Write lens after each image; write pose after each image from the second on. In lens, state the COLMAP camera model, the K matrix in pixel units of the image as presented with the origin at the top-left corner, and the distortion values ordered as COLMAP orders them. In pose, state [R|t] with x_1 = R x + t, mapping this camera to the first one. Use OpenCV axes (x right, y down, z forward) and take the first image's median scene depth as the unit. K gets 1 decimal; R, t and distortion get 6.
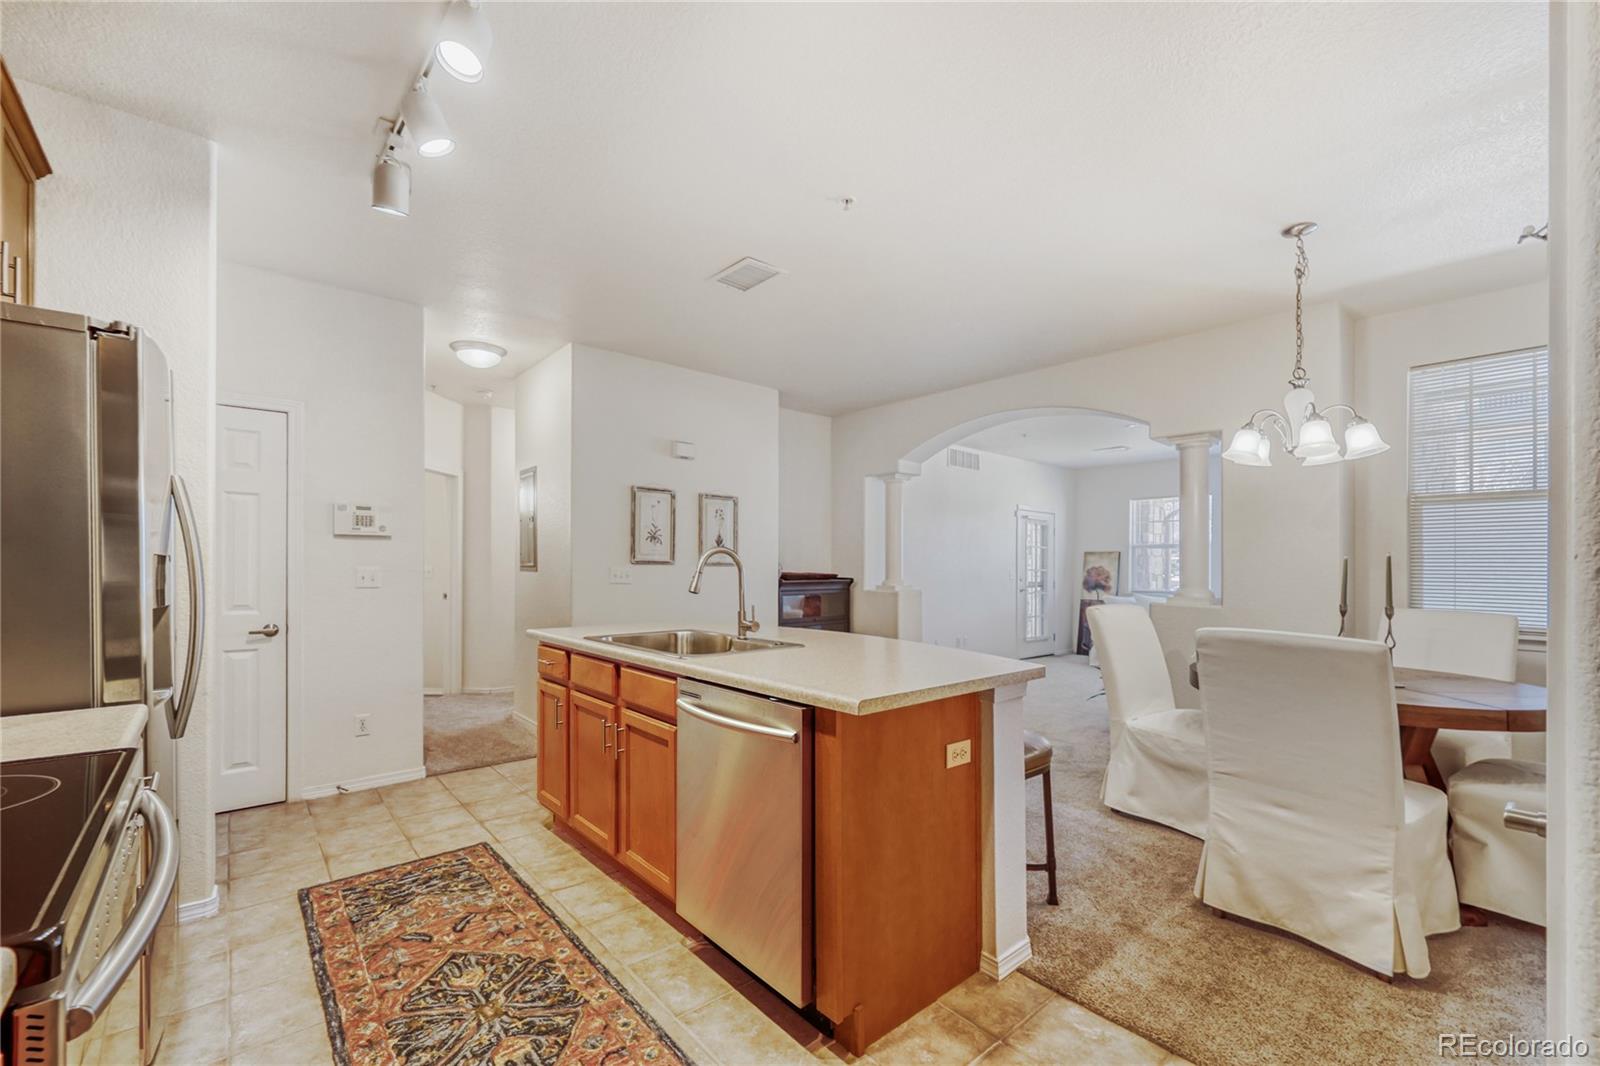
lens RADIAL K [[655.6, 0, 799.6], [0, 655.6, 558.0], [0, 0, 1]] dist [-0.001592, -0.000282]
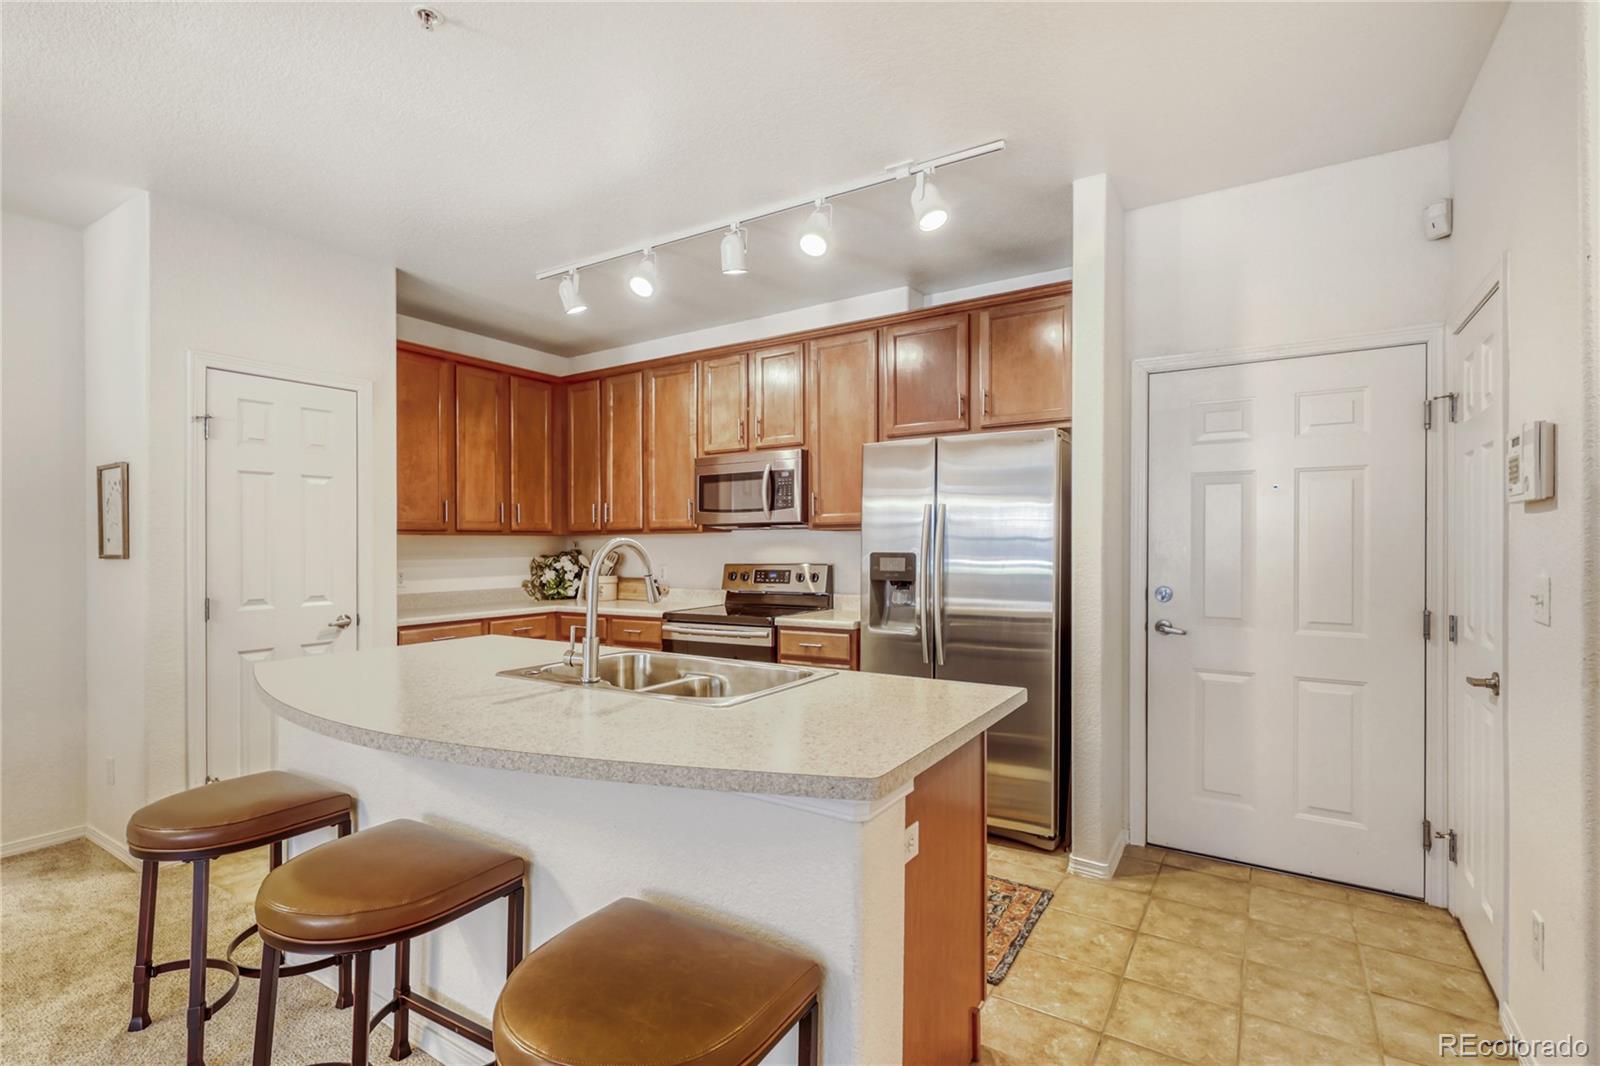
lens RADIAL K [[737.9, 0, 798.5], [0, 737.9, 542.3], [0, 0, 1]] dist [-0.000866, -0.000644]
pose [[-0.959274, -0.003565, -0.282456, -0.043684], [0.000590, 0.999893, -0.014625, -0.000586], [0.282478, -0.014196, -0.959169, 1.000441]]
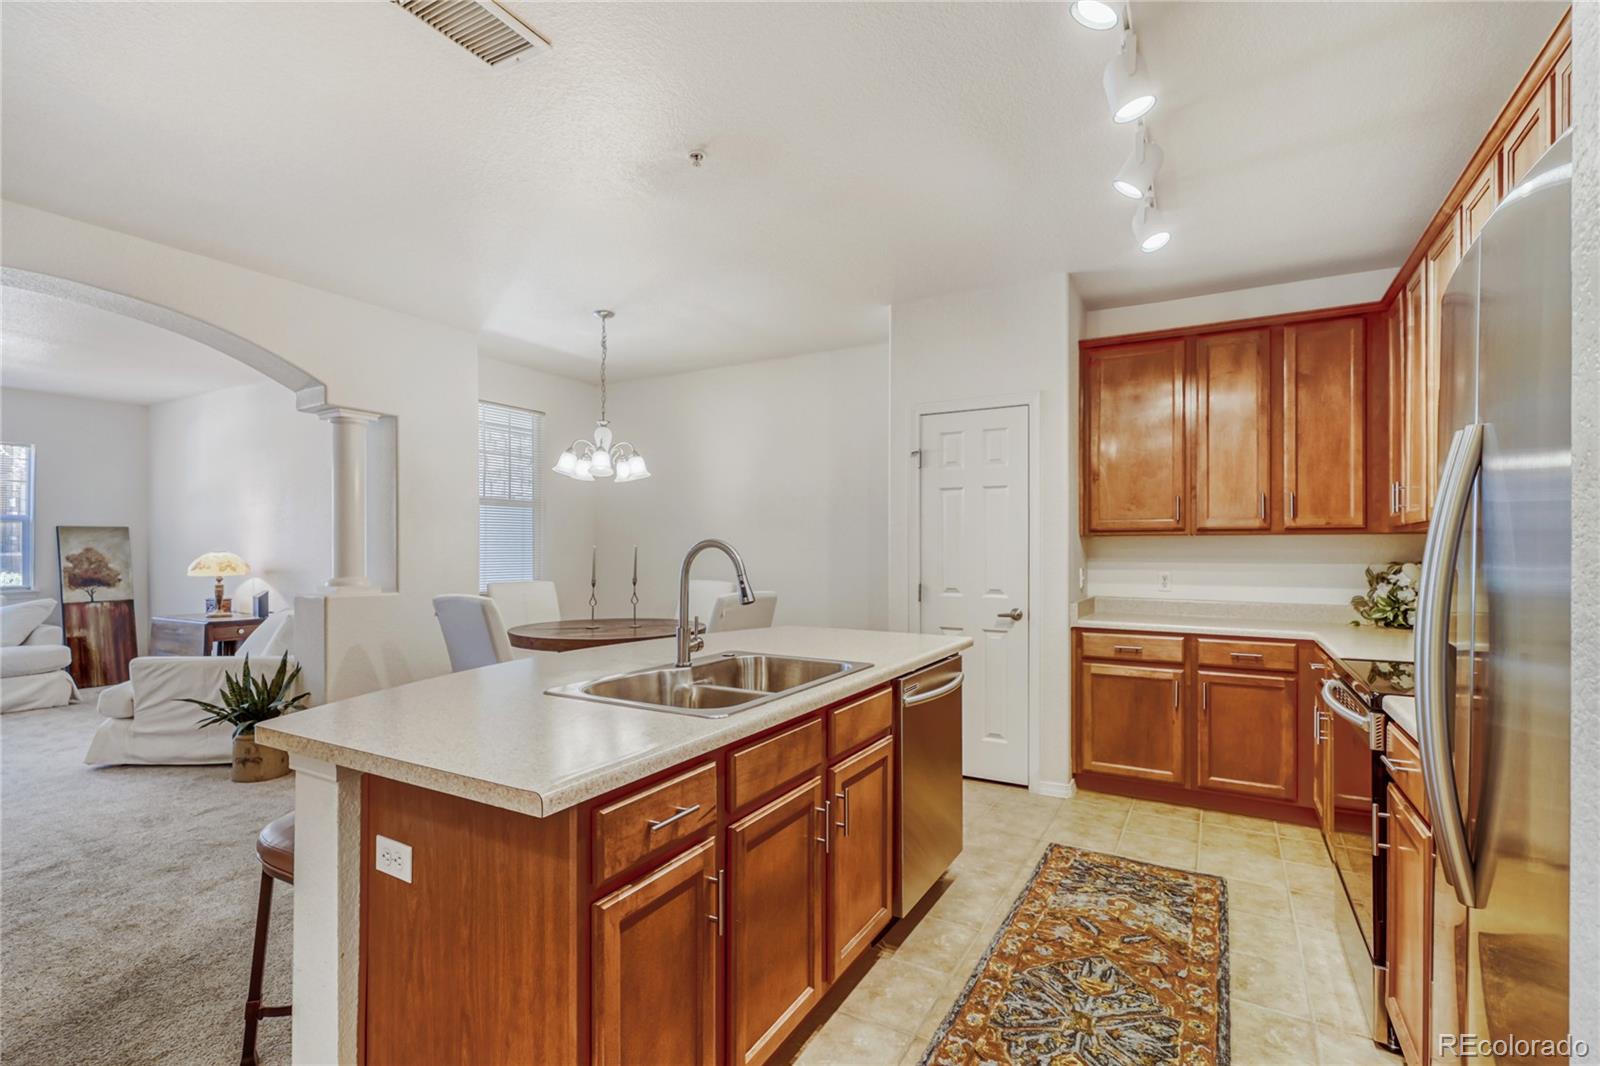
lens RADIAL K [[737.9, 0, 798.5], [0, 737.9, 542.3], [0, 0, 1]] dist [-0.000866, -0.000644]
pose [[-0.320526, -0.003501, 0.947233, -0.514336], [-0.014566, 0.999893, -0.001233, -0.008226], [-0.947128, -0.014193, -0.320543, 0.657977]]
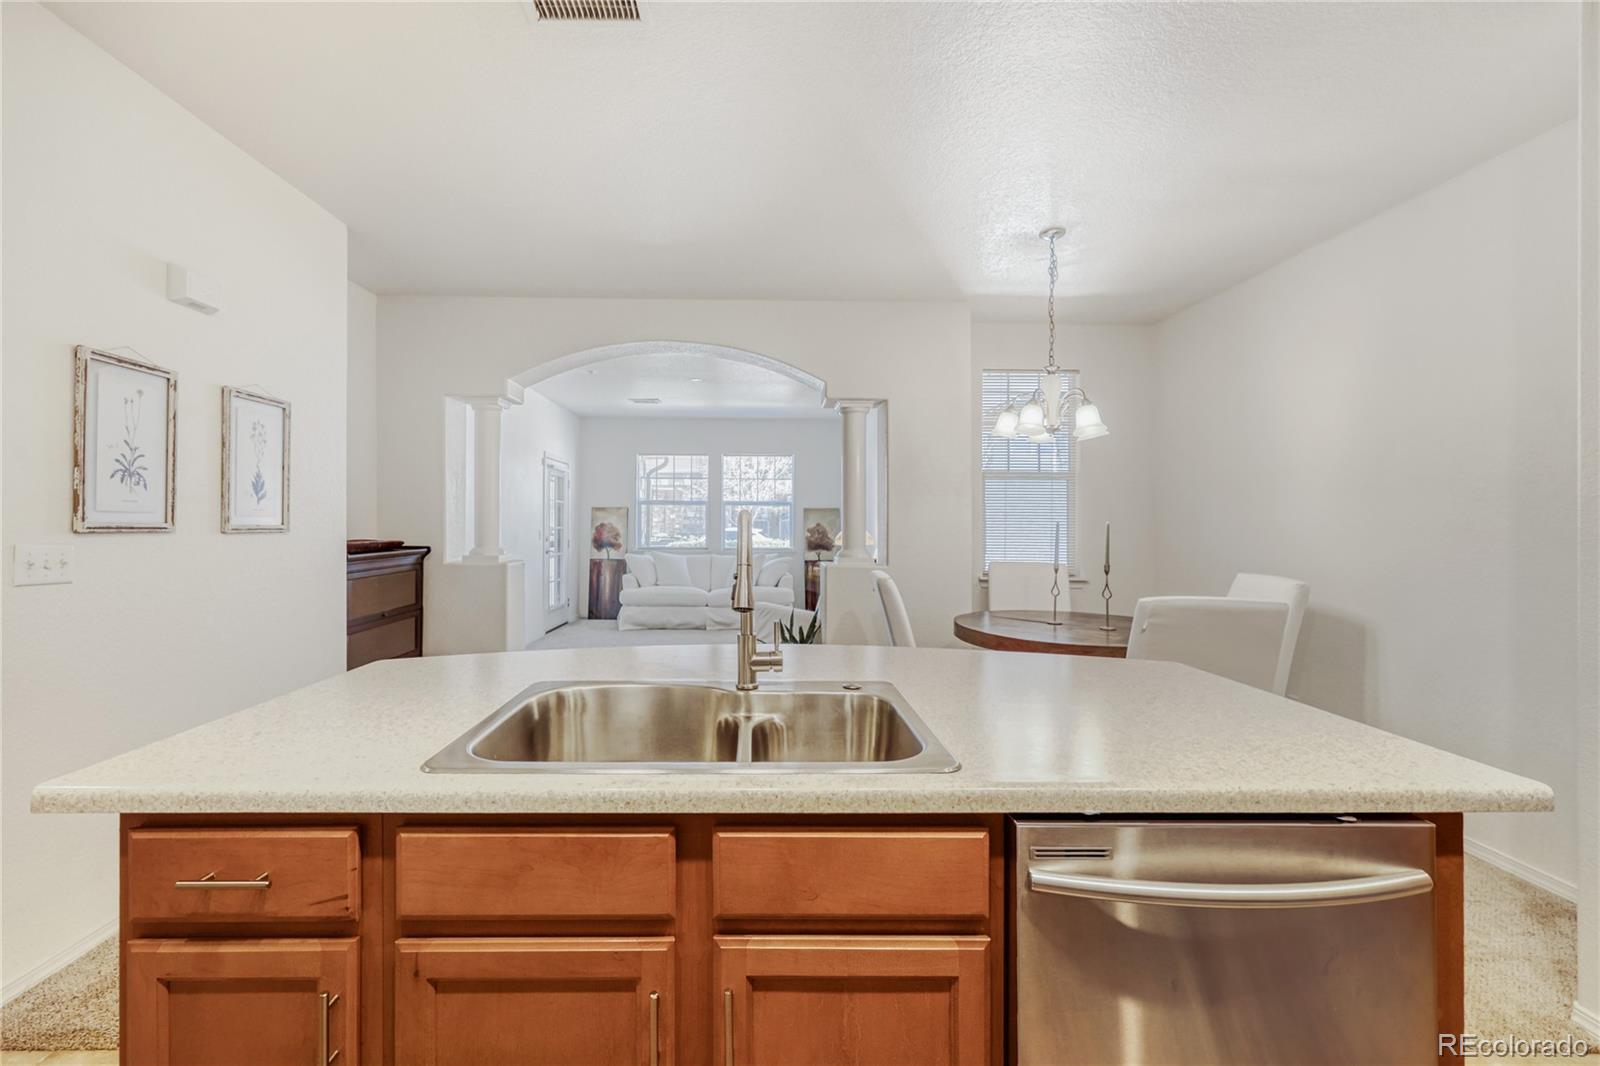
lens RADIAL K [[662.2, 0, 764.9], [0, 662.2, 531.3], [0, 0, 1]] dist [-0.020629, 0.000083]
pose [[0.639159, -0.015924, 0.768910, -0.287131], [-0.007393, 0.999612, 0.026848, -0.006680], [-0.769039, -0.022845, 0.638793, 0.398052]]
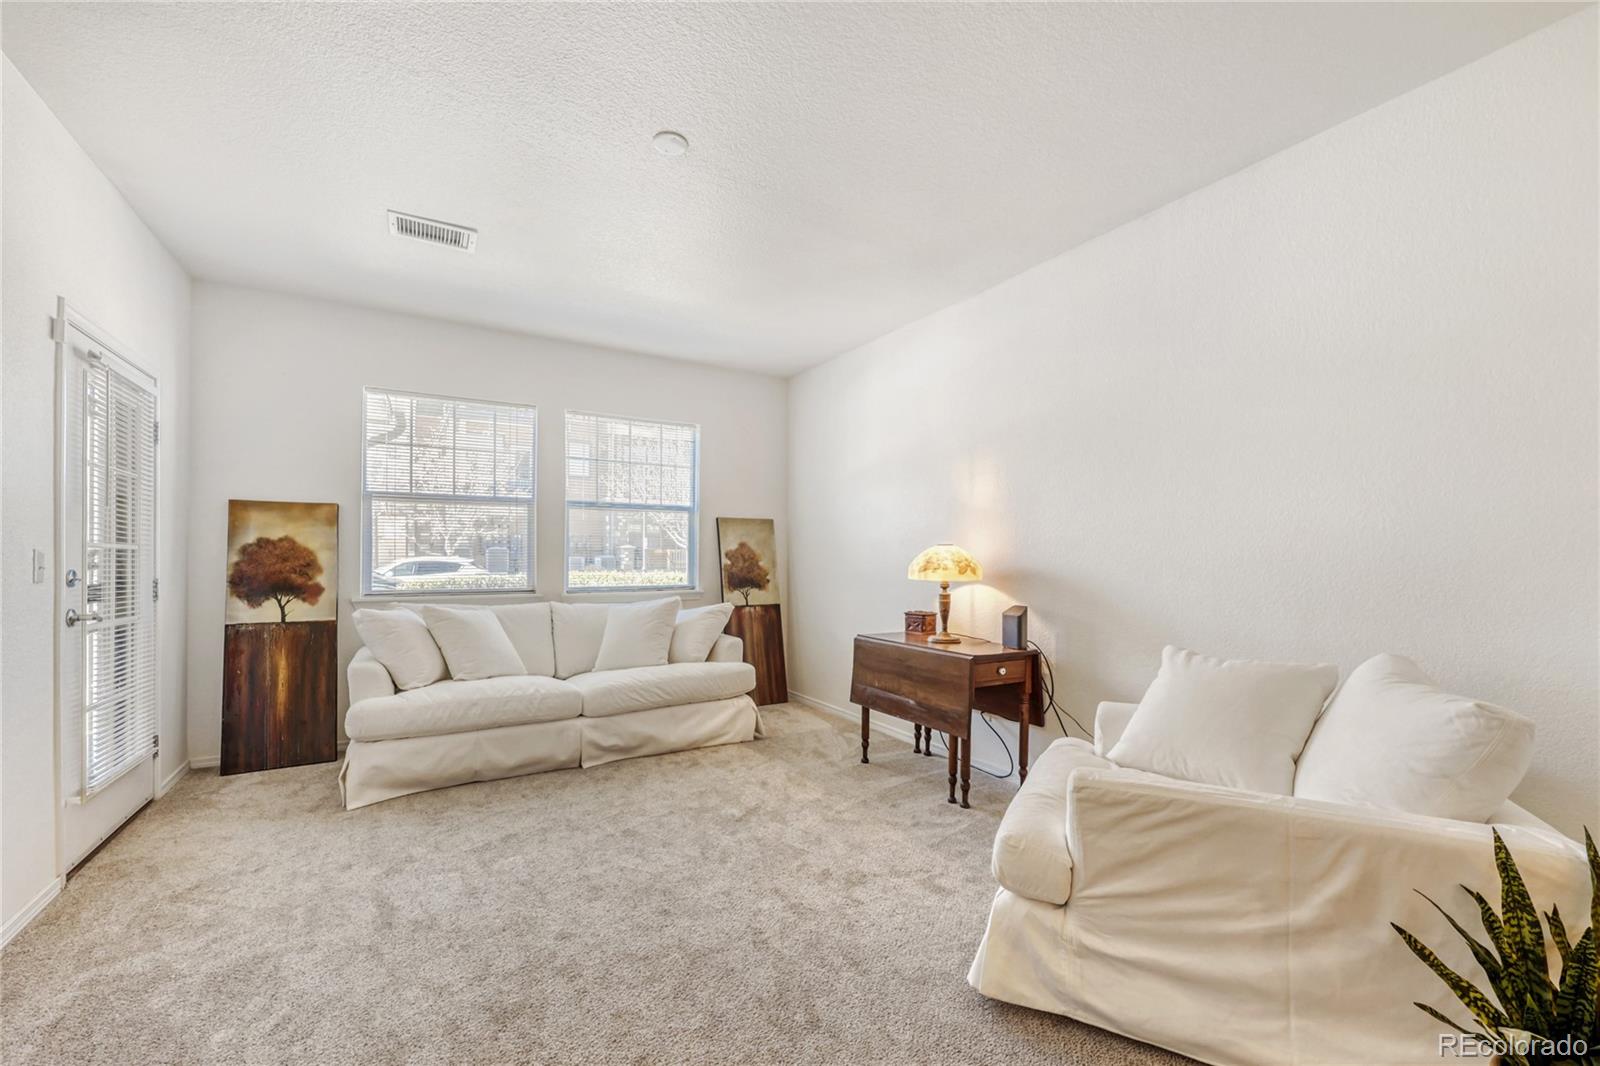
lens RADIAL K [[655.6, 0, 799.6], [0, 655.6, 558.0], [0, 0, 1]] dist [-0.001592, -0.000282]
pose [[0.182383, -0.014840, 0.983116, 0.240073], [-0.016134, 0.999706, 0.018084, 0.025559], [-0.983095, -0.019159, 0.182090, 1.225002]]
